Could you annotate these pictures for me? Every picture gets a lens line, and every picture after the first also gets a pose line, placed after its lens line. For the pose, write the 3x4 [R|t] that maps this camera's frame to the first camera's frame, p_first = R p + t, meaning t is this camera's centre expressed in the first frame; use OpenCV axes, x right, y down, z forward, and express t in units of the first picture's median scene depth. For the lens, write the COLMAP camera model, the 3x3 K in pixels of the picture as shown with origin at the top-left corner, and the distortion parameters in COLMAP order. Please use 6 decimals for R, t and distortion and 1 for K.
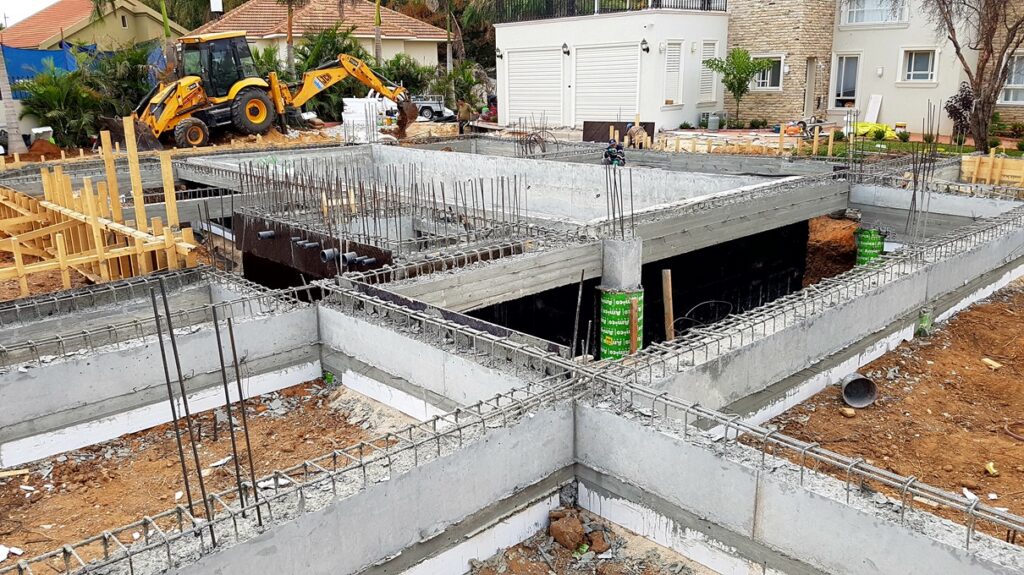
lens RADIAL K [[738.3, 0, 512.0], [0, 738.3, 287.5], [0, 0, 1]] dist [0.122408, -0.001963]
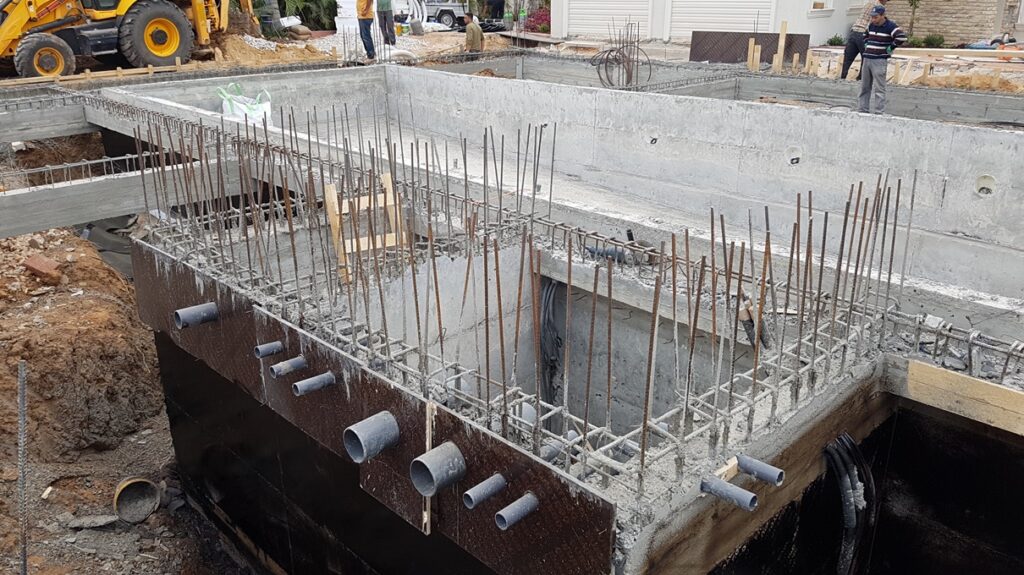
lens RADIAL K [[763.0, 0, 512.0], [0, 763.0, 287.5], [0, 0, 1]] dist [0.175066, -0.351048]
pose [[0.999923, 0.006524, 0.010562, -0.077178], [-0.007515, 0.995291, 0.096637, -0.058352], [-0.009882, -0.096709, 0.995264, 0.274614]]
